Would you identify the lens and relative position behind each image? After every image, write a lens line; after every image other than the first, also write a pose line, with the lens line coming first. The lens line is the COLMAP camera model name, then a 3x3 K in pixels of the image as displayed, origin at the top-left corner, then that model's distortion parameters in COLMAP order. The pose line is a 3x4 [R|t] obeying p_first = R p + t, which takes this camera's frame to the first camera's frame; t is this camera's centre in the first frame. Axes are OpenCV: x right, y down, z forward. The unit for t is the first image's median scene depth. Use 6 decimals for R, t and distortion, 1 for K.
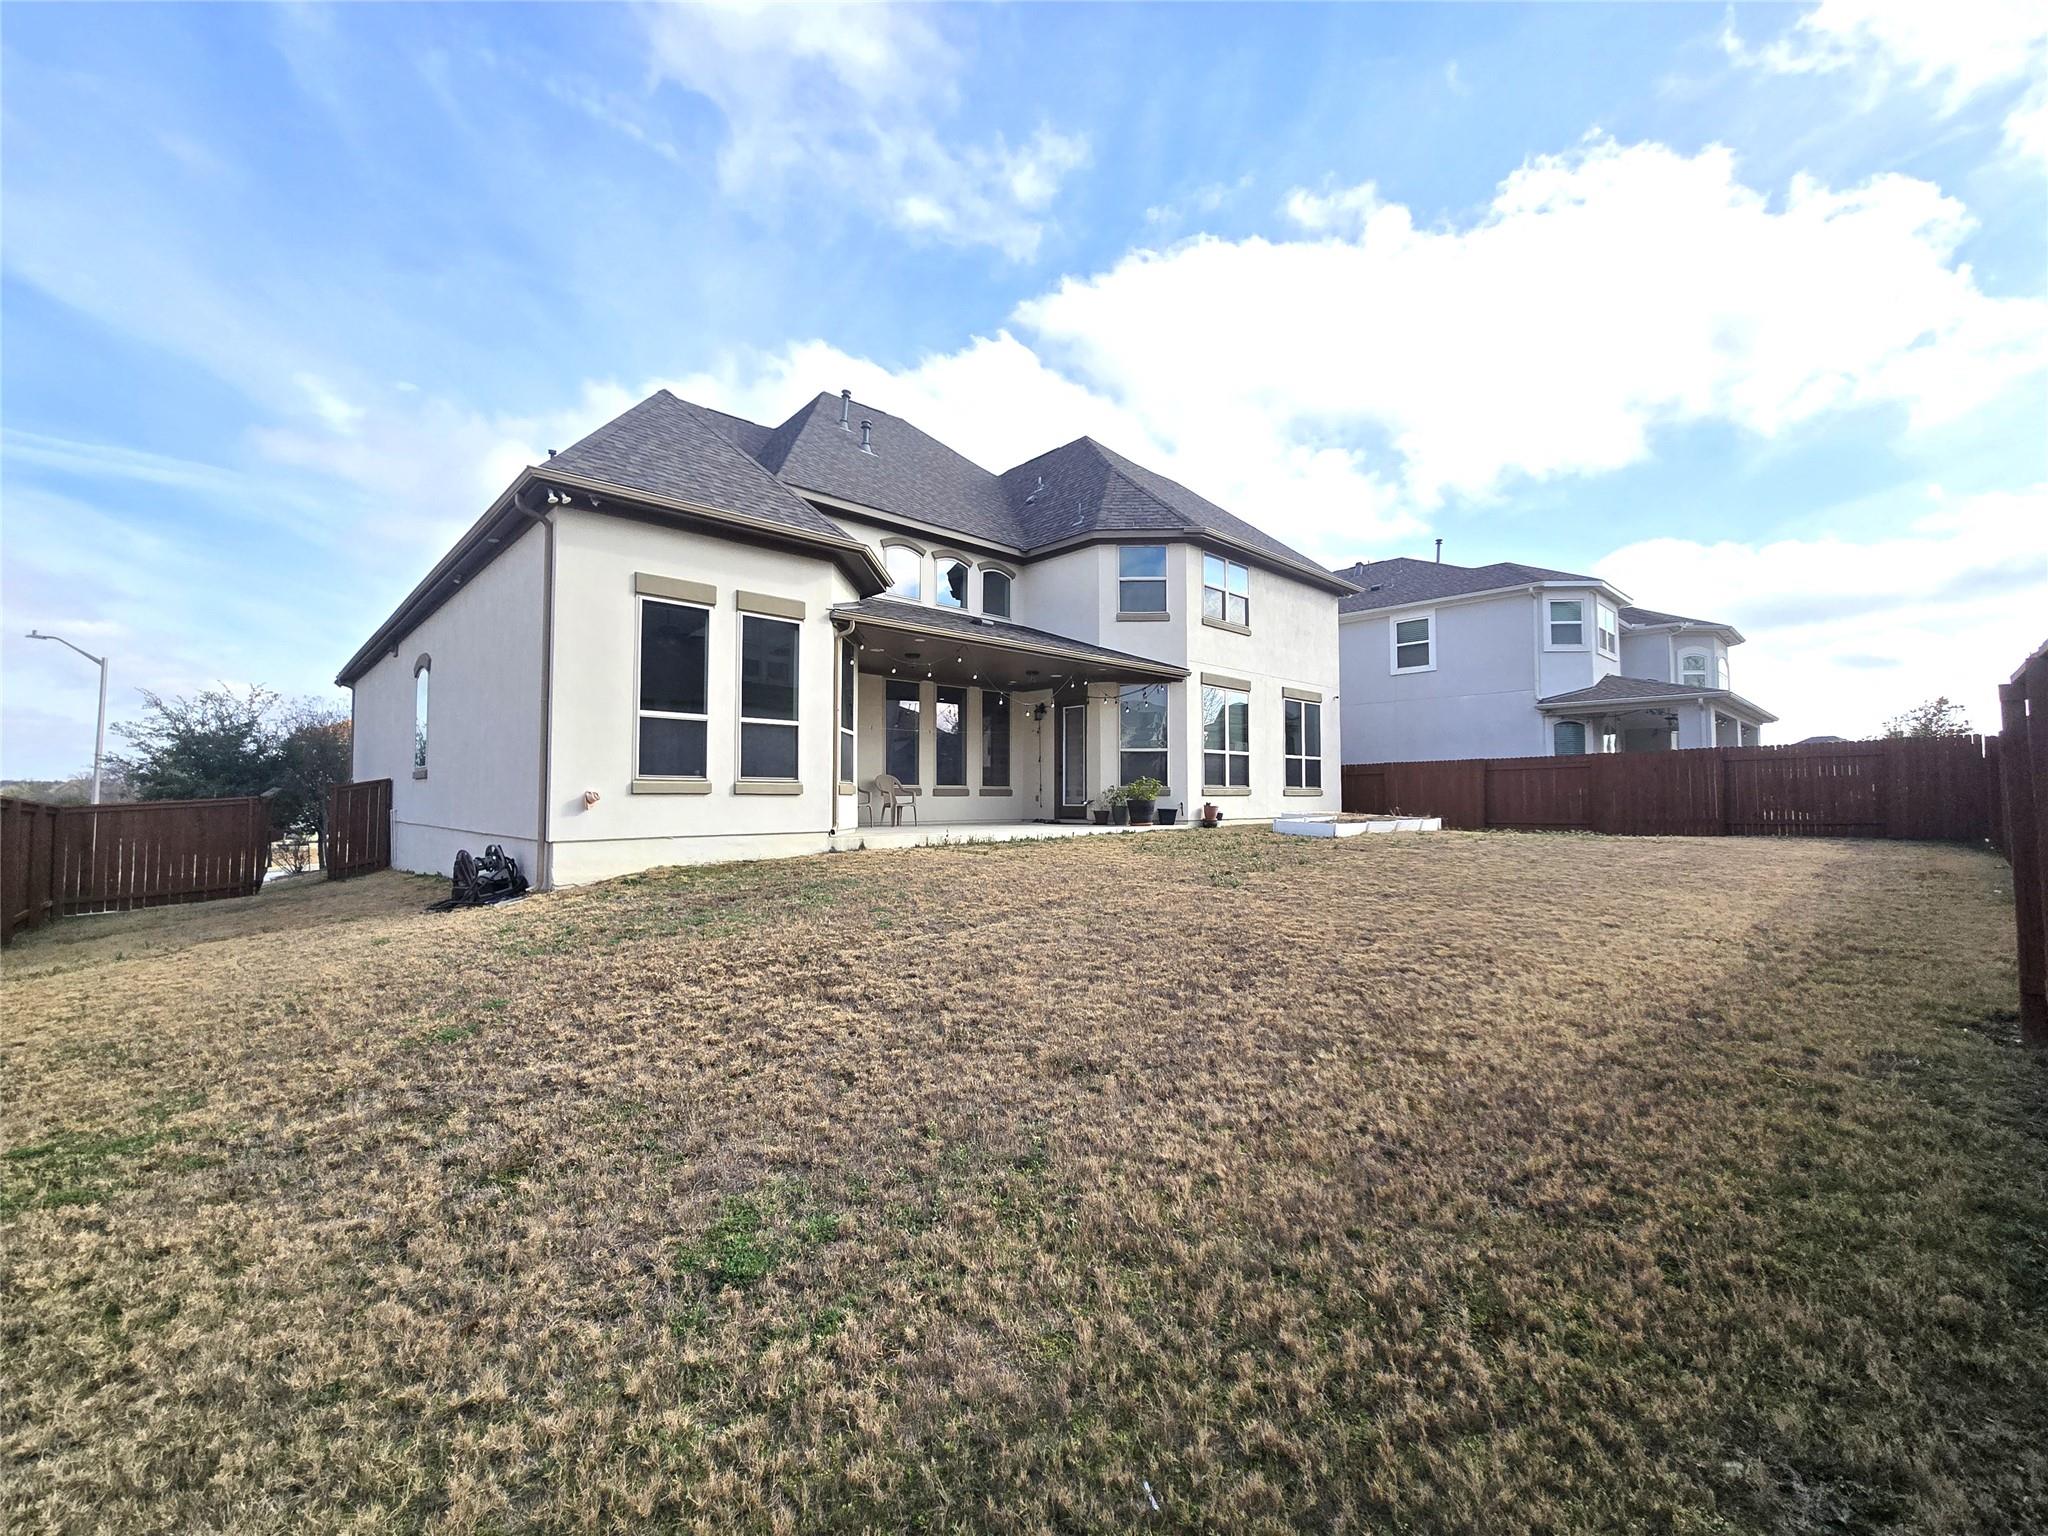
lens RADIAL K [[843.4, 0, 1016.4], [0, 843.4, 759.7], [0, 0, 1]] dist [-0.000769, 0.000063]
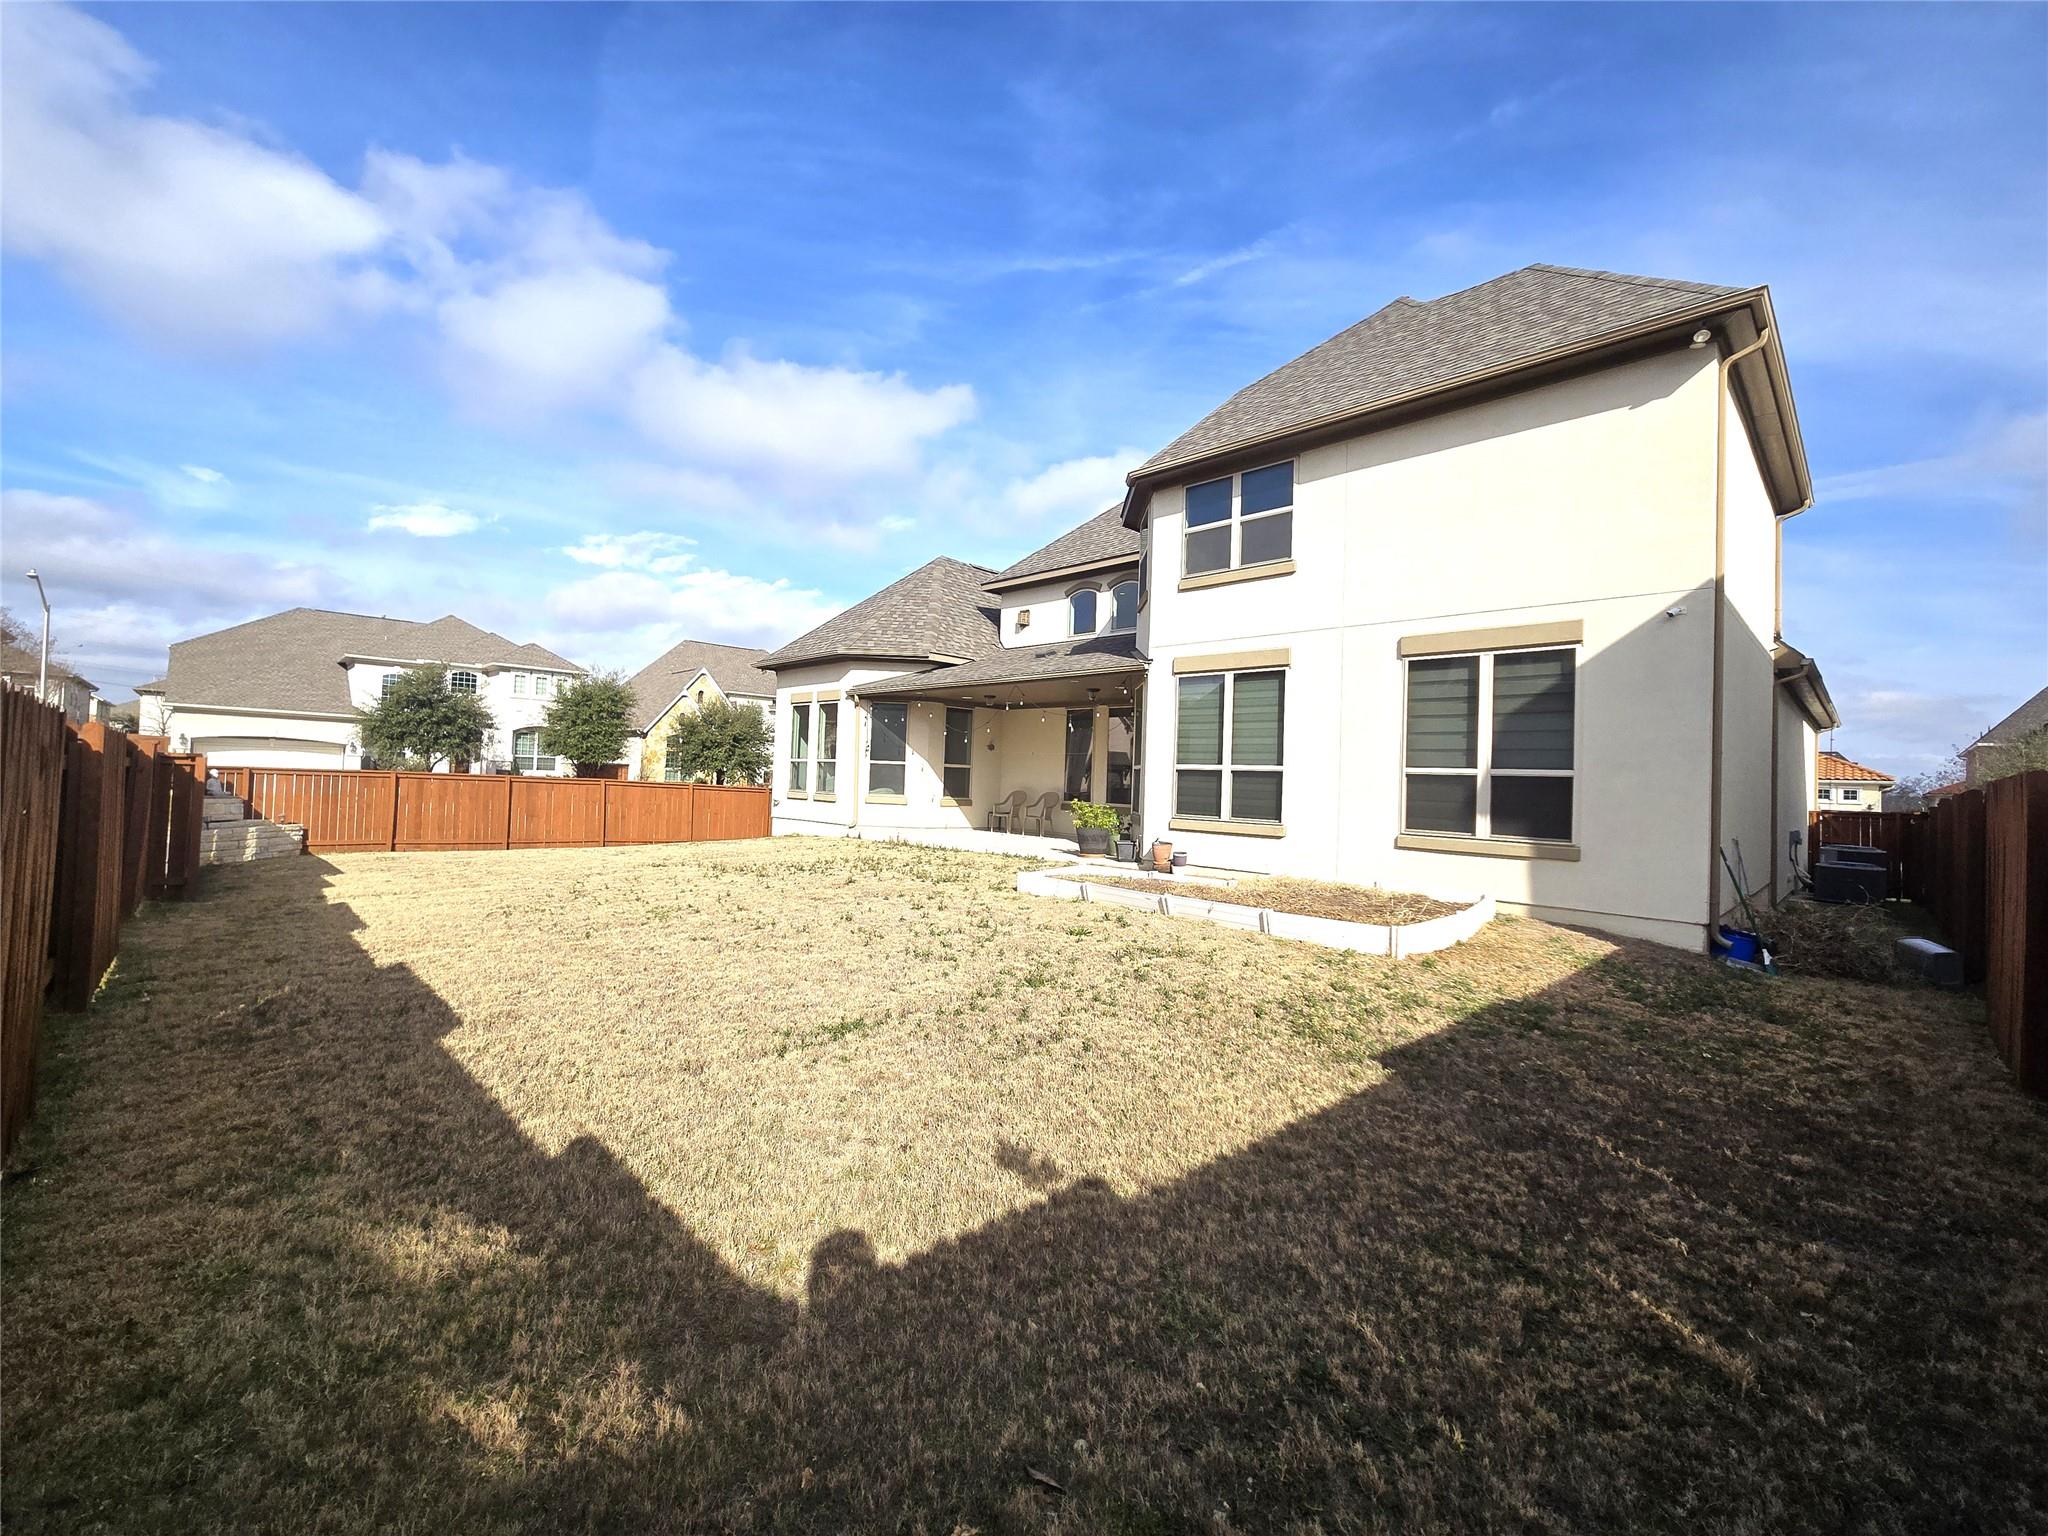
lens RADIAL K [[843.4, 0, 1016.4], [0, 843.4, 759.7], [0, 0, 1]] dist [-0.000769, 0.000063]
pose [[0.015930, -0.024664, -0.999569, 0.961408], [0.009615, 0.999653, -0.024513, -0.000016], [0.999827, -0.009220, 0.016162, 0.868908]]
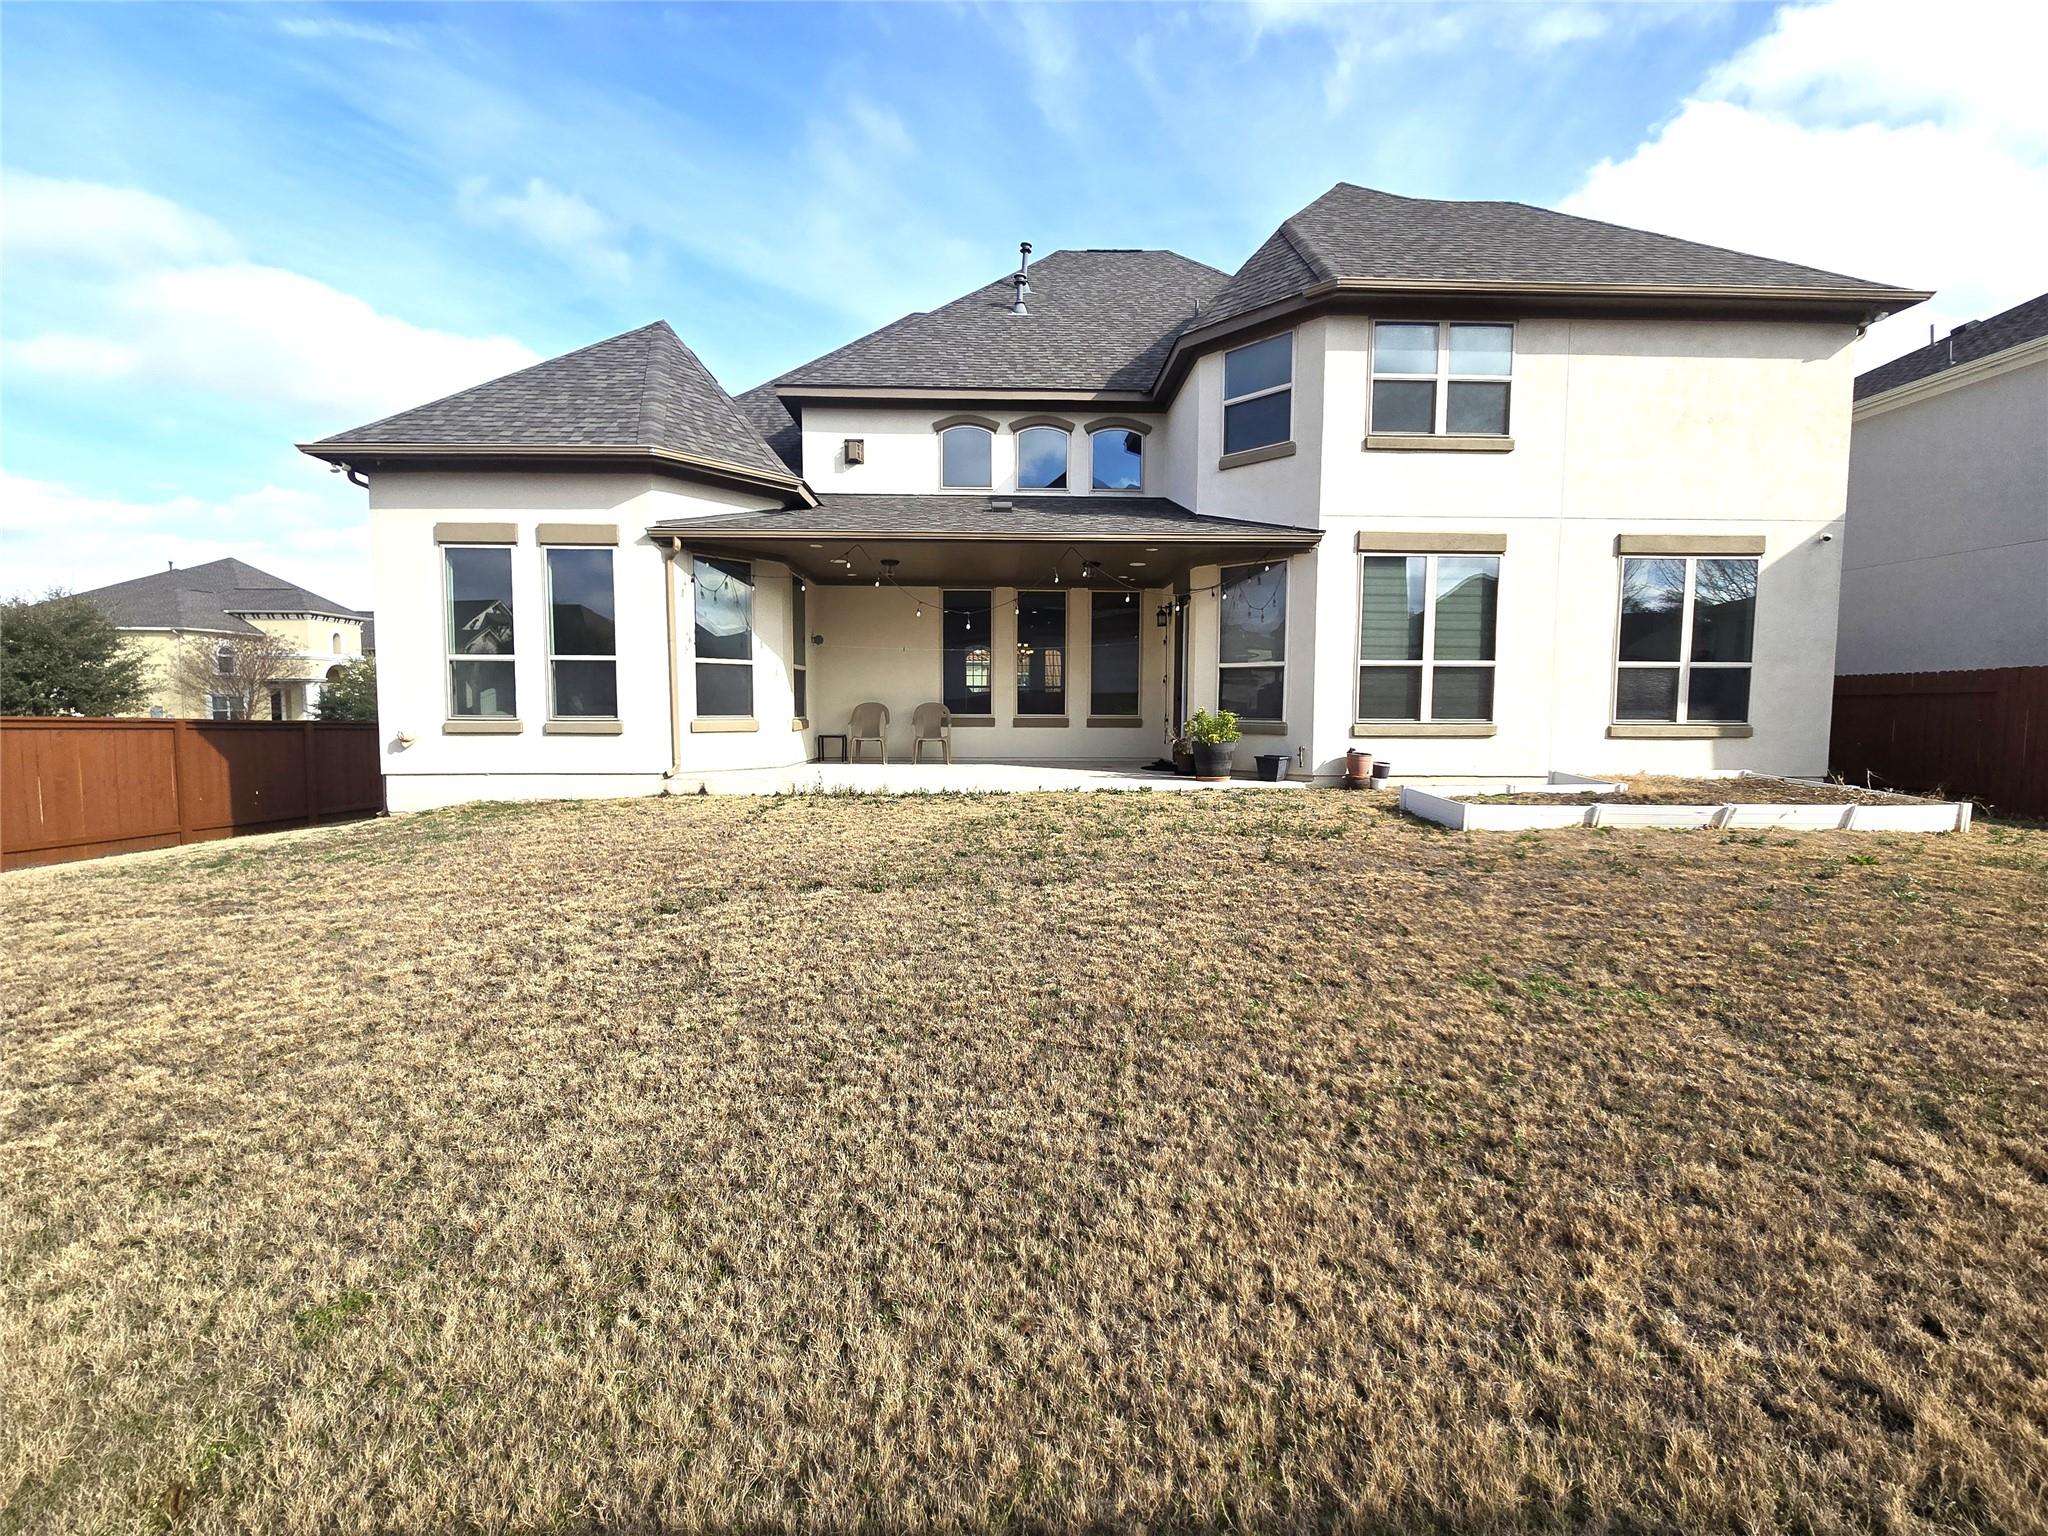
lens RADIAL K [[843.4, 0, 1016.4], [0, 843.4, 759.7], [0, 0, 1]] dist [-0.000769, 0.000063]
pose [[0.745554, 0.048230, -0.664698, 0.454928], [0.026272, 0.994476, 0.101627, -0.009323], [0.665928, -0.093231, 0.740168, 0.382288]]
